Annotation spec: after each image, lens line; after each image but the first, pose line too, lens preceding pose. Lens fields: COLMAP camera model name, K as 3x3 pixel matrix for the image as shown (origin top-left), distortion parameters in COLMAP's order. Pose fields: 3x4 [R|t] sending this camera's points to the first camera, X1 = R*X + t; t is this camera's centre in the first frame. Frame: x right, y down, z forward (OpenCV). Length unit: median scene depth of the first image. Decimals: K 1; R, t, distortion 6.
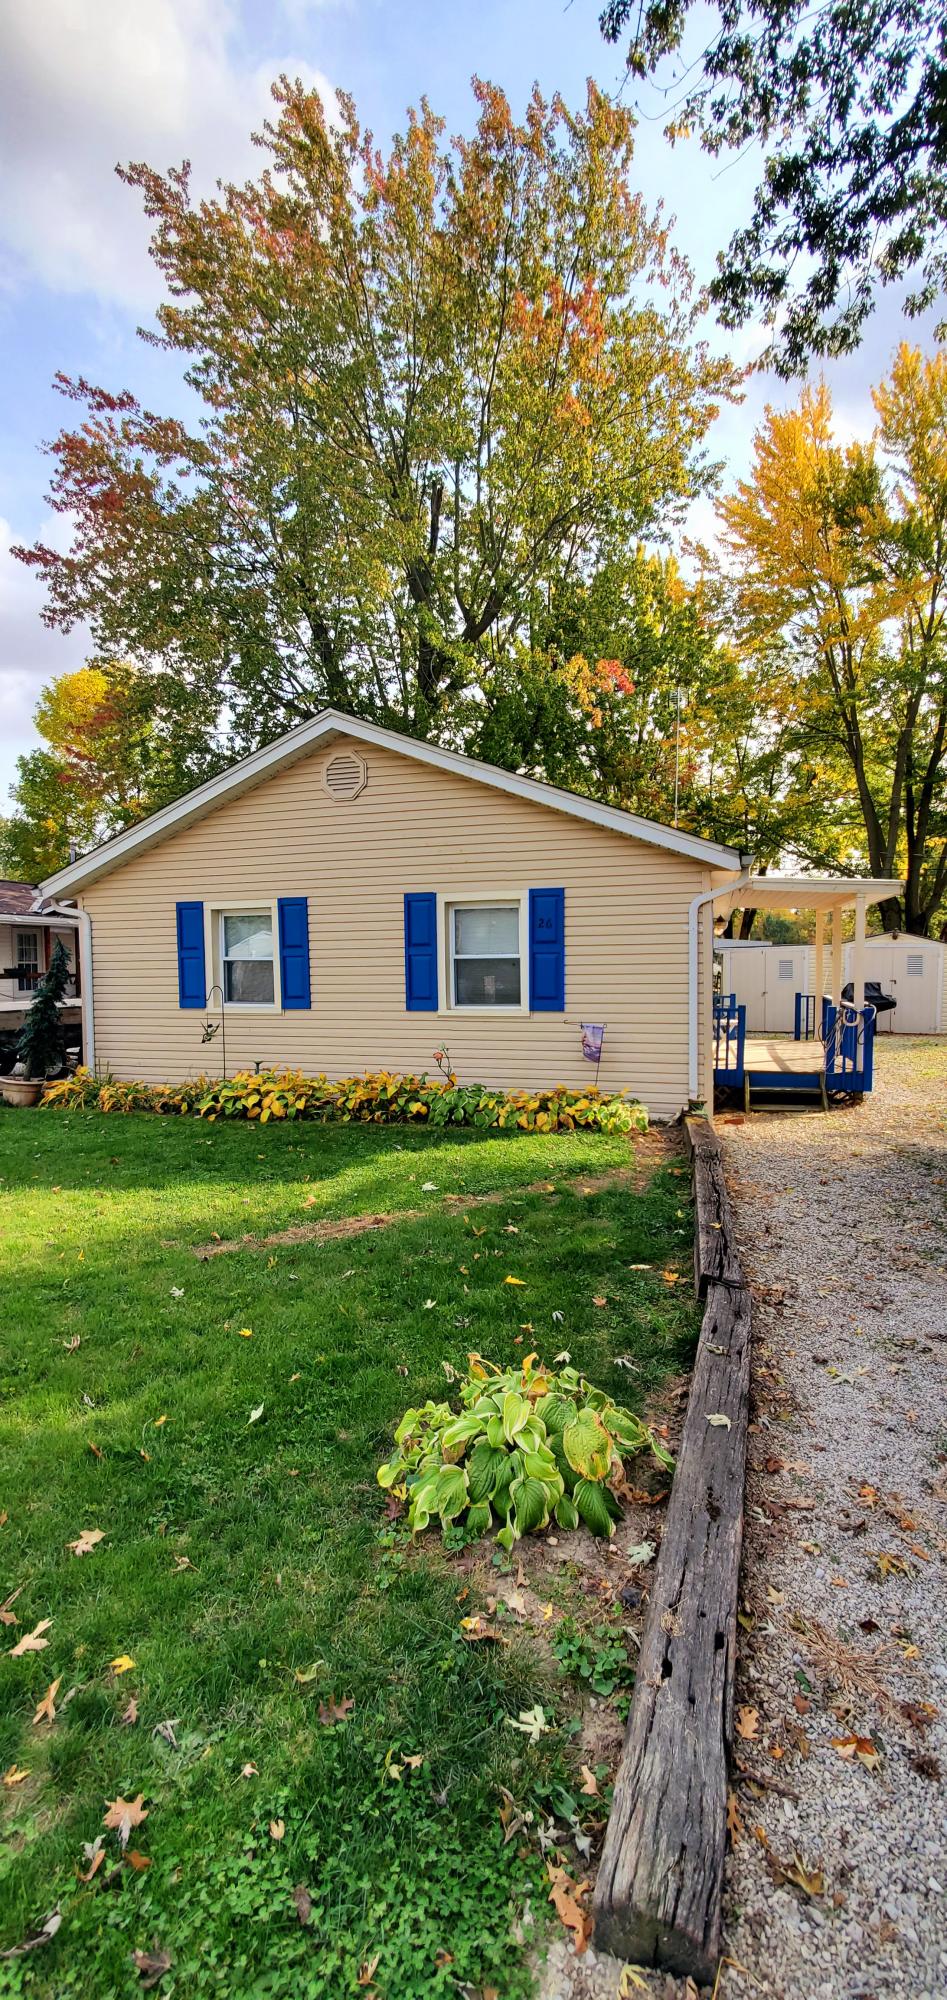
lens RADIAL K [[825.6, 0, 473.5], [0, 825.6, 1000.0], [0, 0, 1]] dist [0.000662, 0.000263]
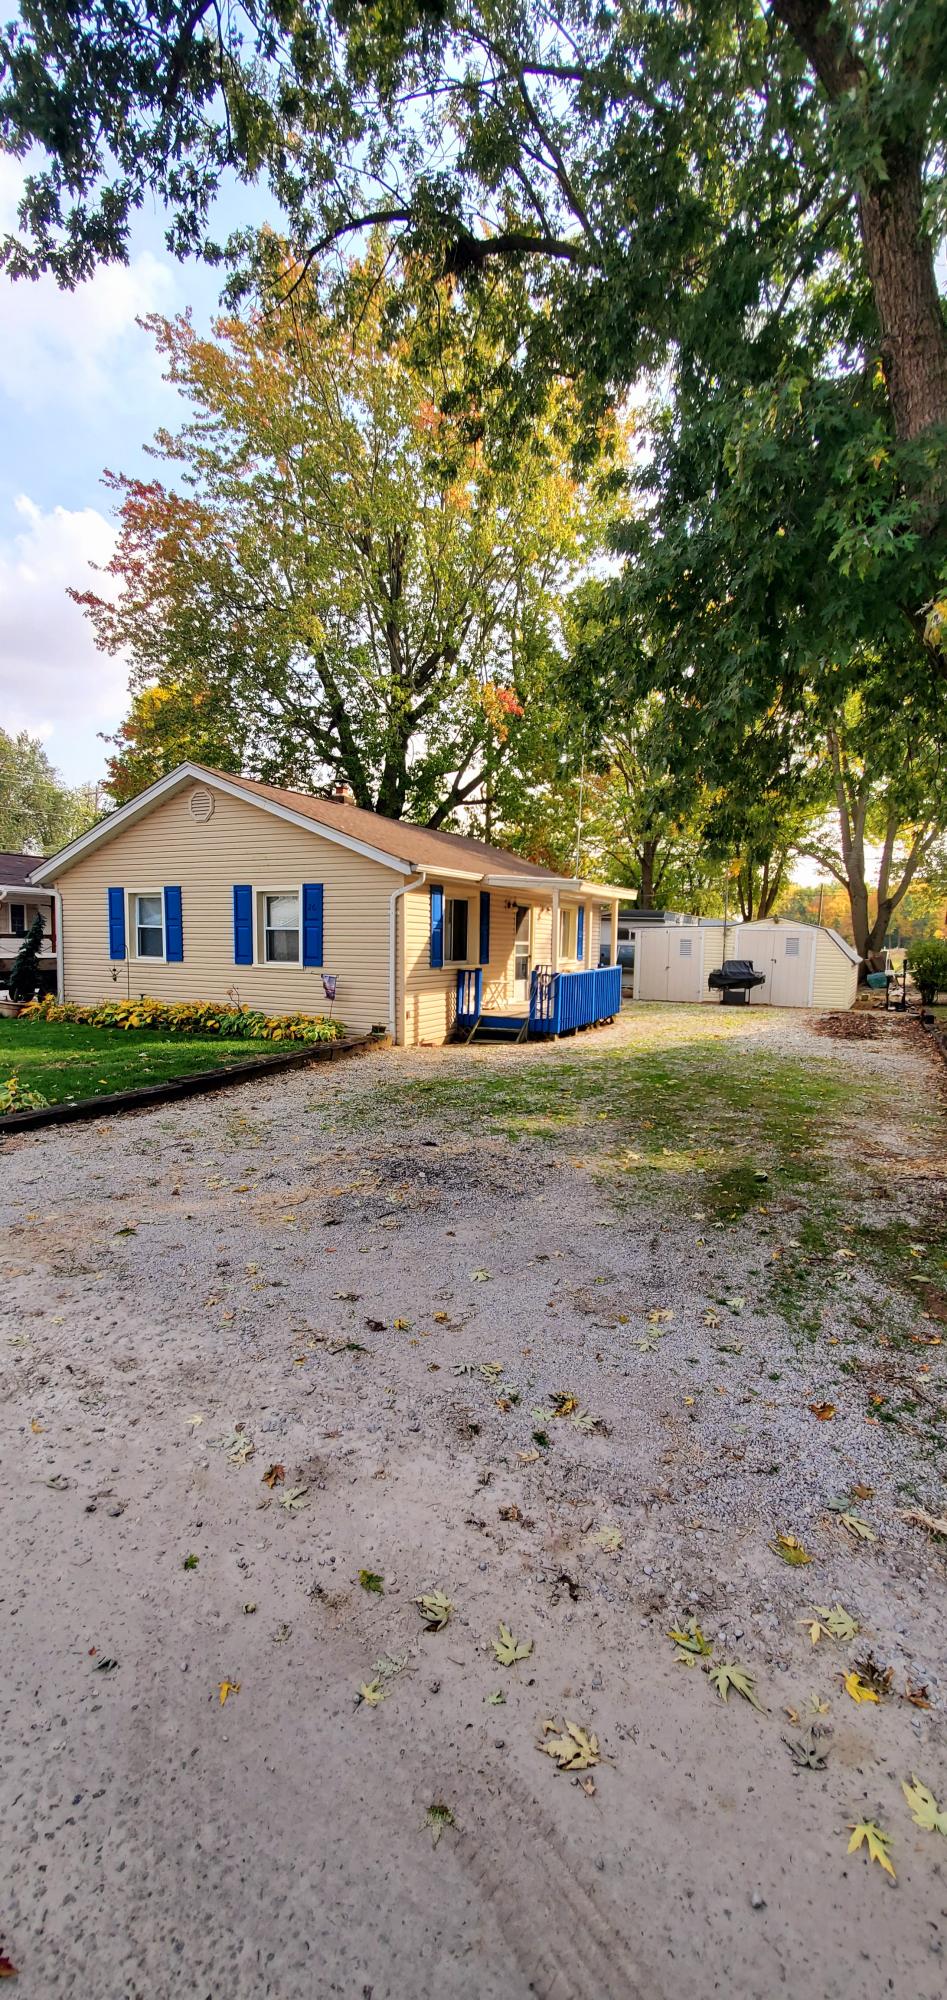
lens RADIAL K [[825.6, 0, 473.5], [0, 825.6, 1000.0], [0, 0, 1]] dist [0.000662, 0.000263]
pose [[0.987609, 0.036296, -0.152681, 0.547113], [-0.031587, 0.998951, 0.033159, 0.014641], [0.153724, -0.027925, 0.987719, -0.391790]]
